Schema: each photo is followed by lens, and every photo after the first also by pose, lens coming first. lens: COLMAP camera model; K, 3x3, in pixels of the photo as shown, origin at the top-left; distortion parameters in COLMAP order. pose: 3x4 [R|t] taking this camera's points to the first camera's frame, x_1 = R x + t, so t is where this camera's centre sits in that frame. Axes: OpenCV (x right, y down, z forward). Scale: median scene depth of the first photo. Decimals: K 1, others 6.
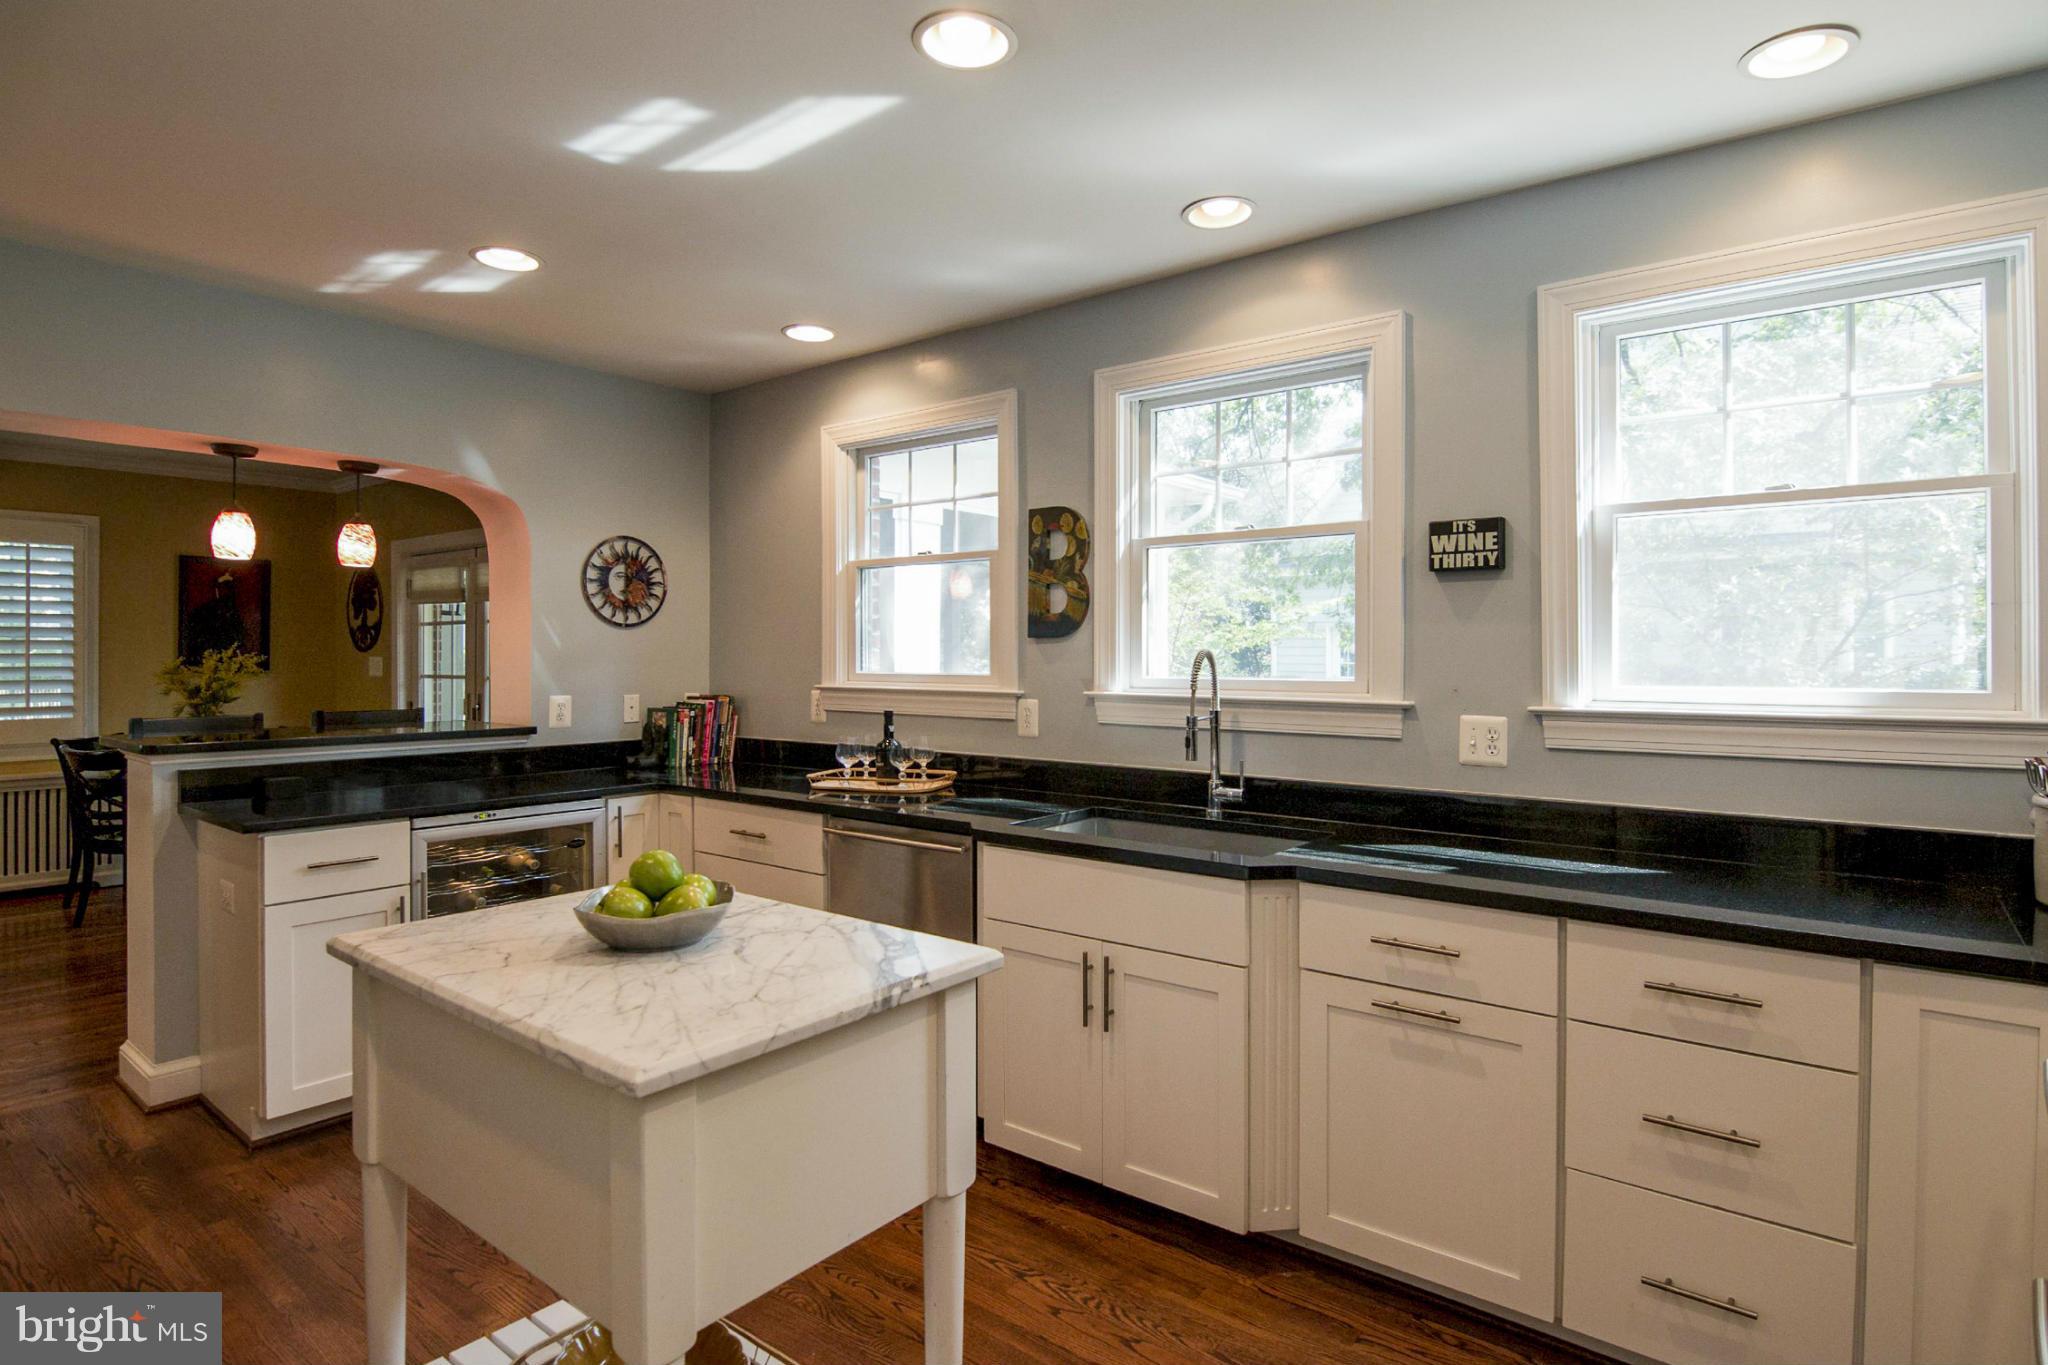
lens RADIAL K [[1055.0, 0, 1041.7], [0, 1055.0, 655.4], [0, 0, 1]] dist [-0.006406, -0.001929]
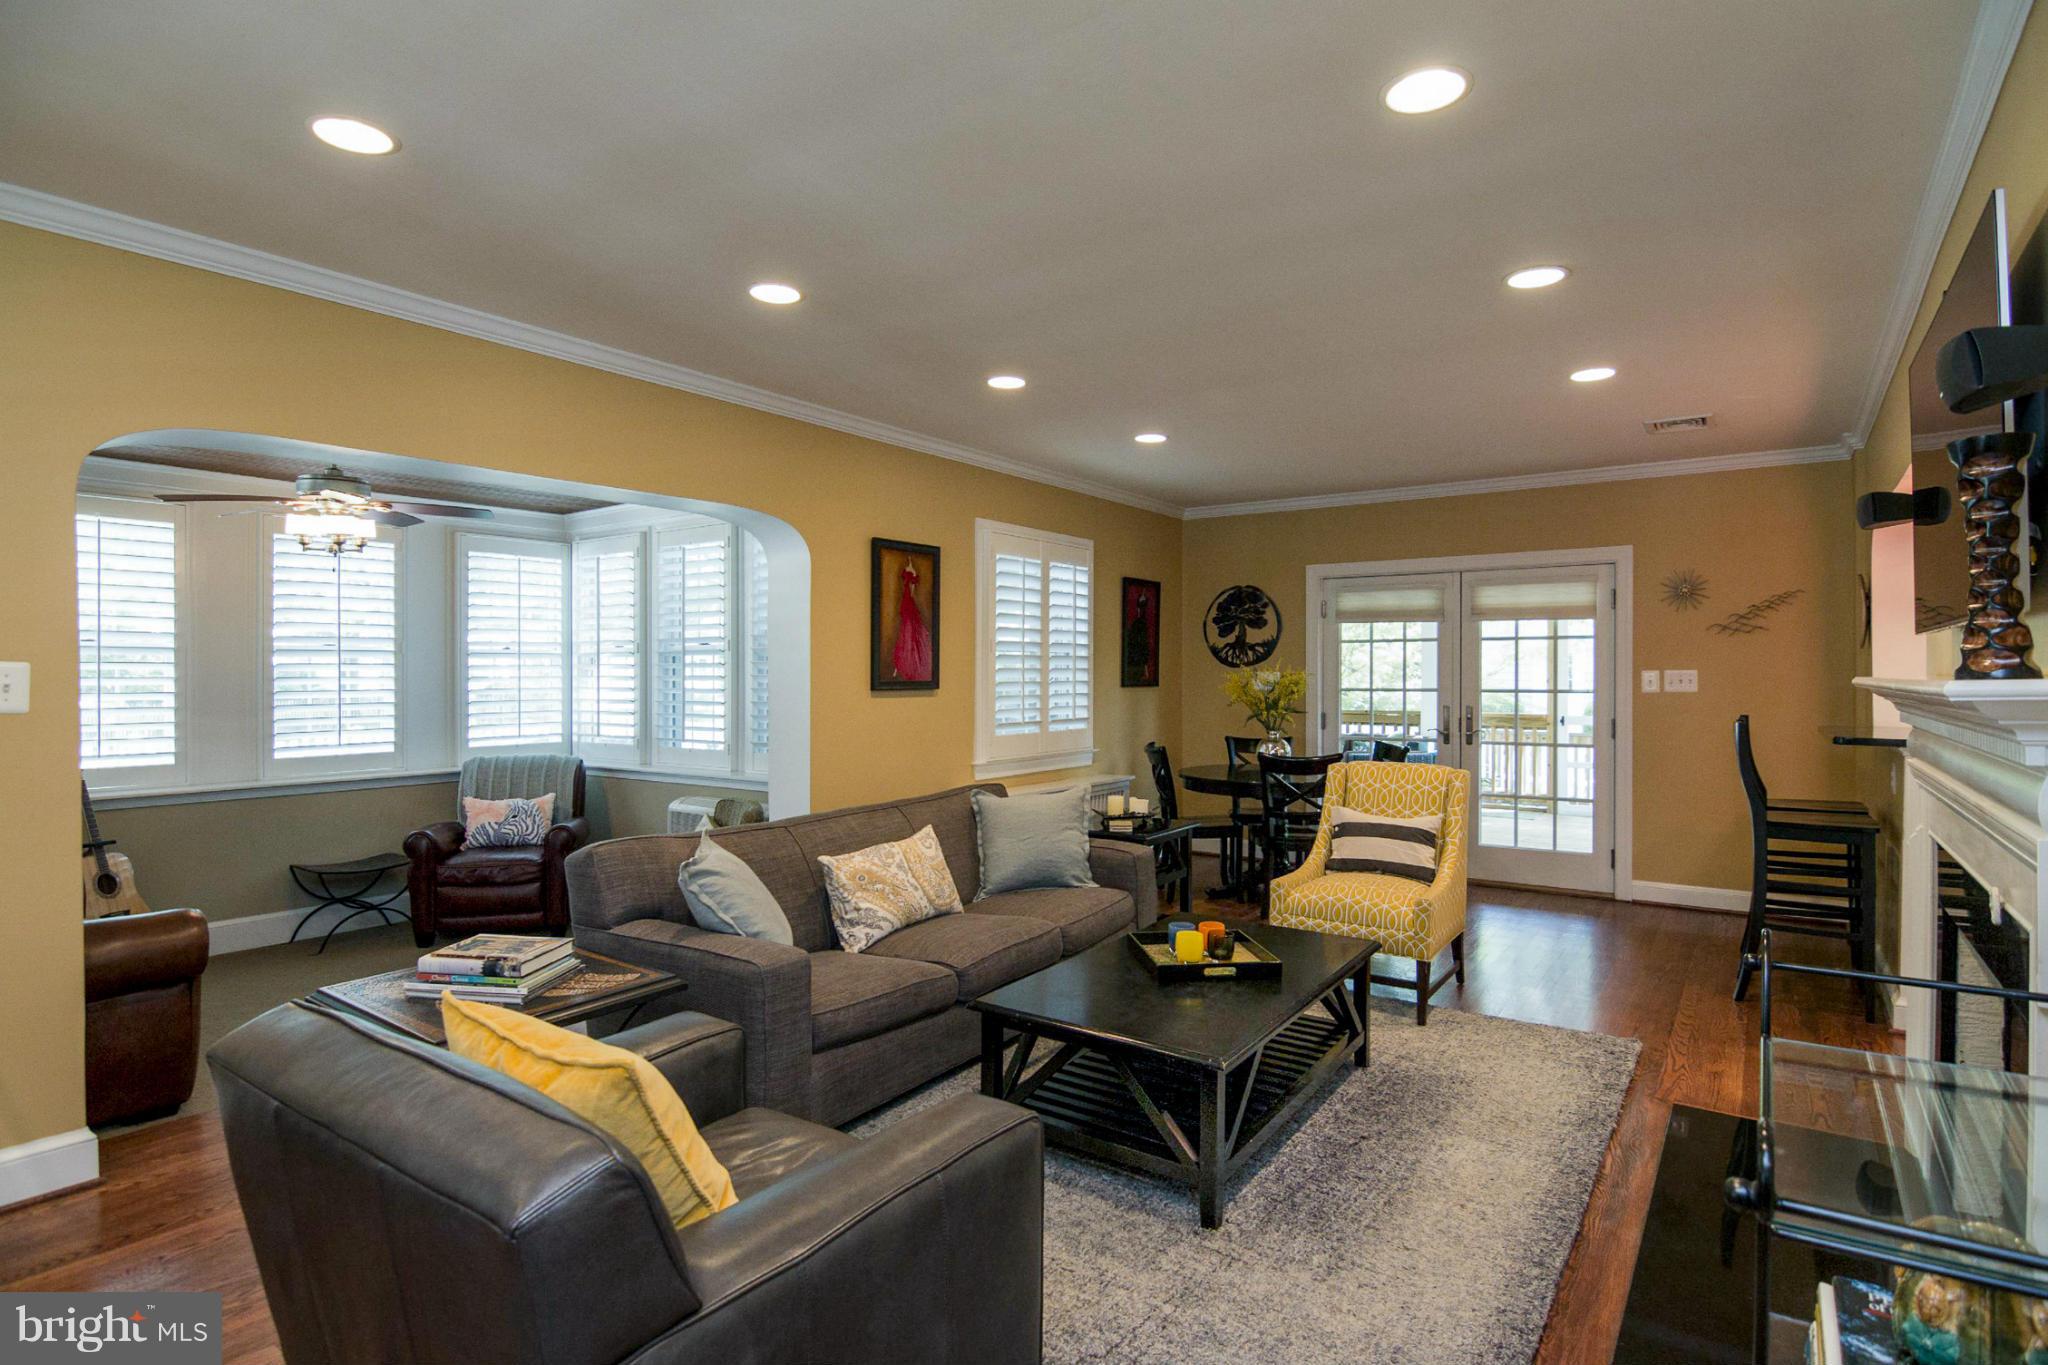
lens RADIAL K [[1055.0, 0, 1019.5], [0, 1055.0, 669.3], [0, 0, 1]] dist [-0.006406, -0.001929]
pose [[0.999310, -0.000022, 0.037134, -1.879087], [0.000199, 0.999989, -0.004756, 0.006306], [-0.037133, 0.004760, 0.999299, -0.124857]]
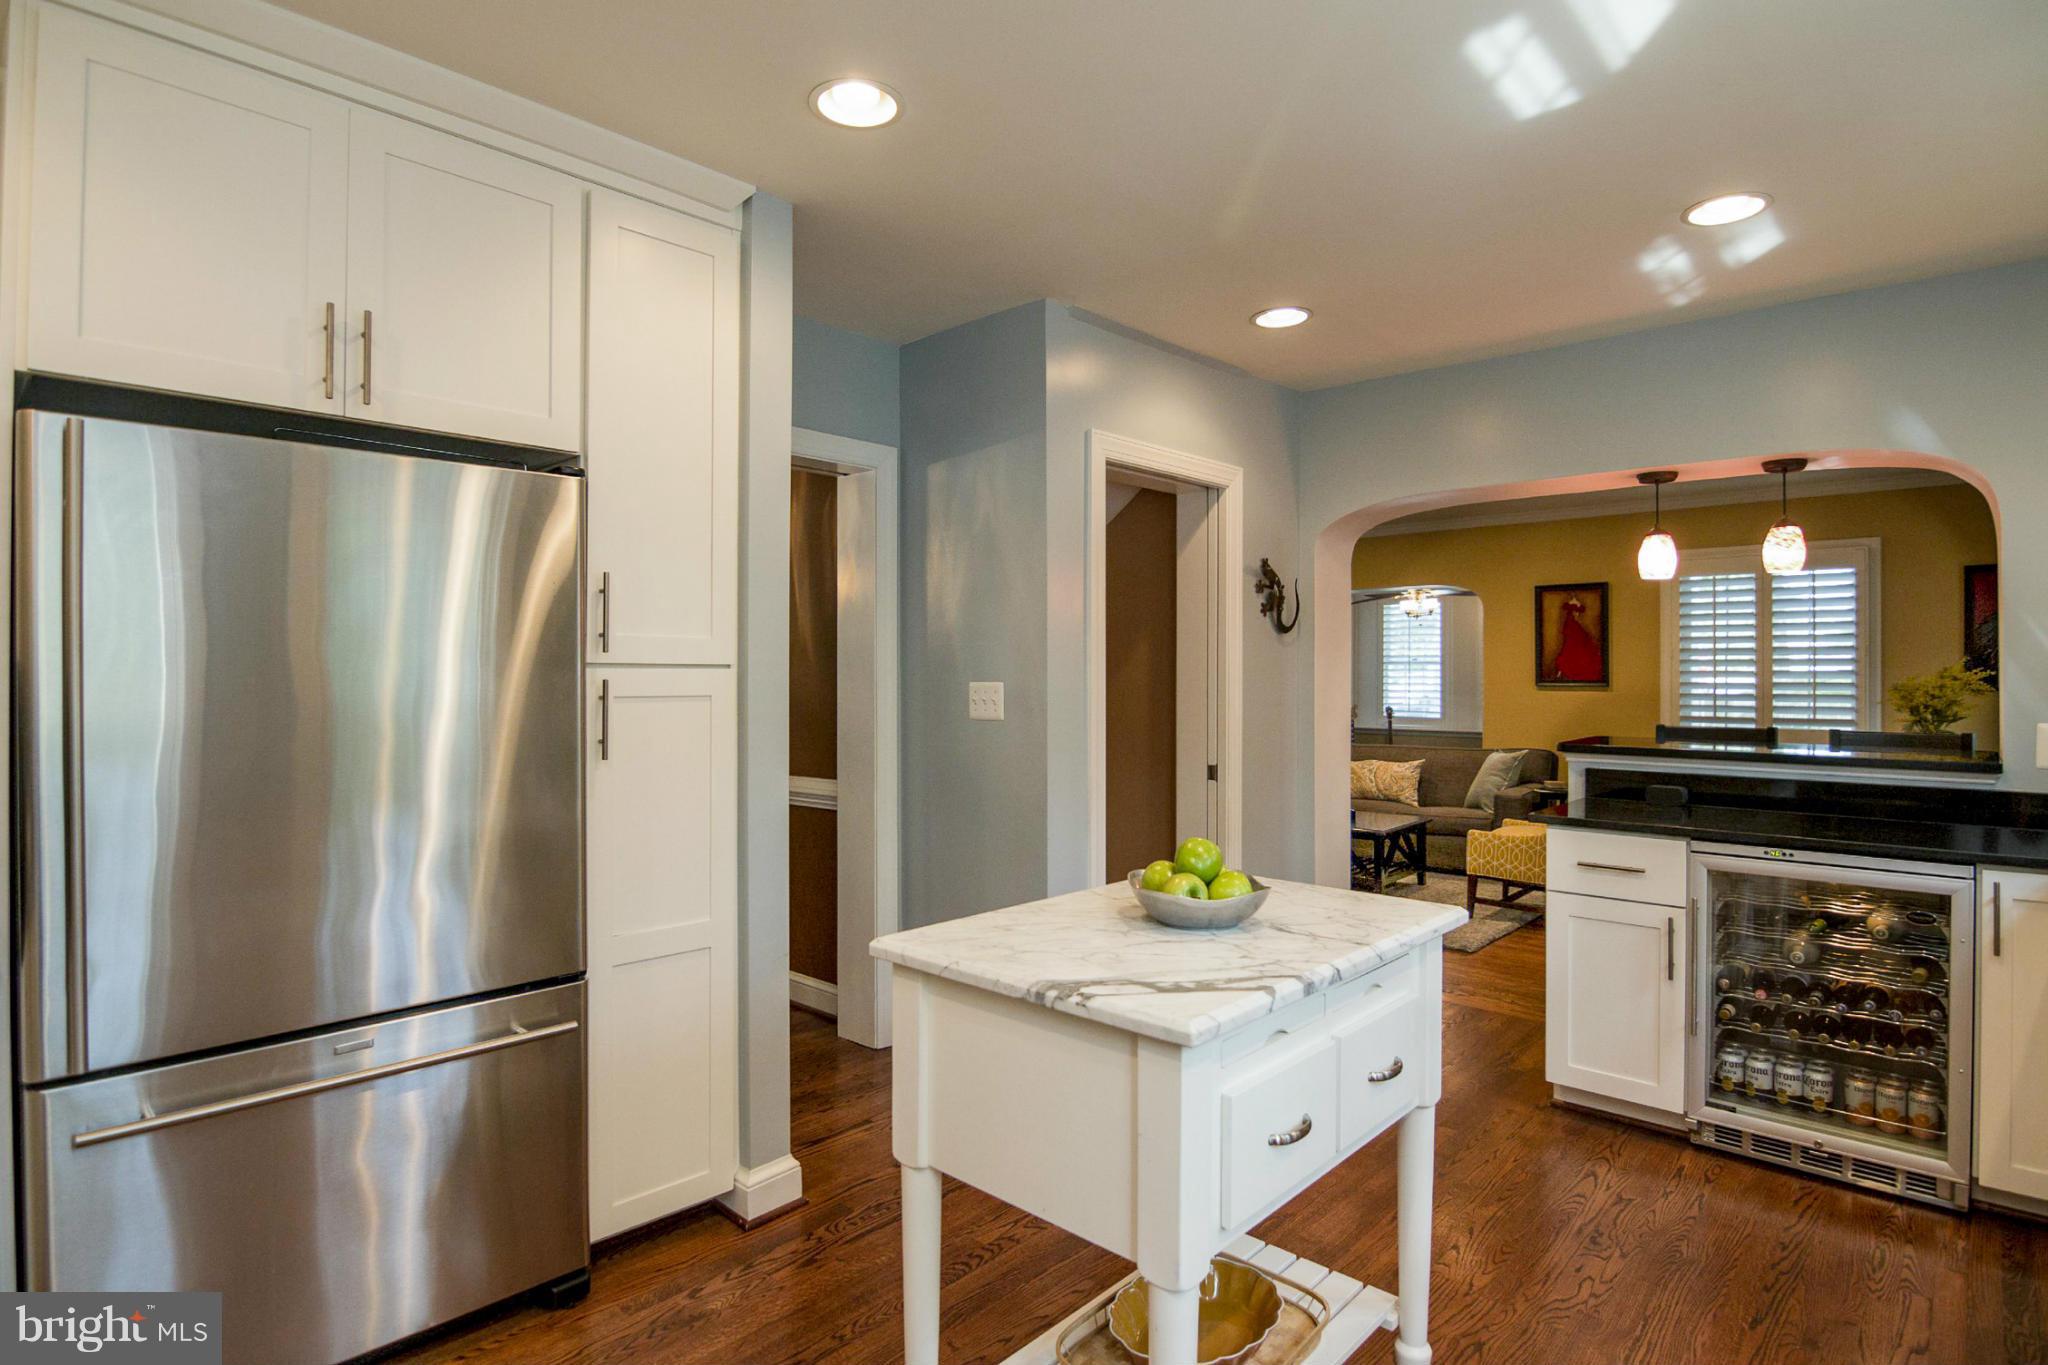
lens RADIAL K [[1055.0, 0, 1017.0], [0, 1055.0, 674.2], [0, 0, 1]] dist [-0.006406, -0.001929]
pose [[-0.084109, -0.000945, -0.996456, 0.368985], [-0.001187, 0.999999, -0.000848, 0.007508], [0.996456, 0.001111, -0.084110, 0.451166]]
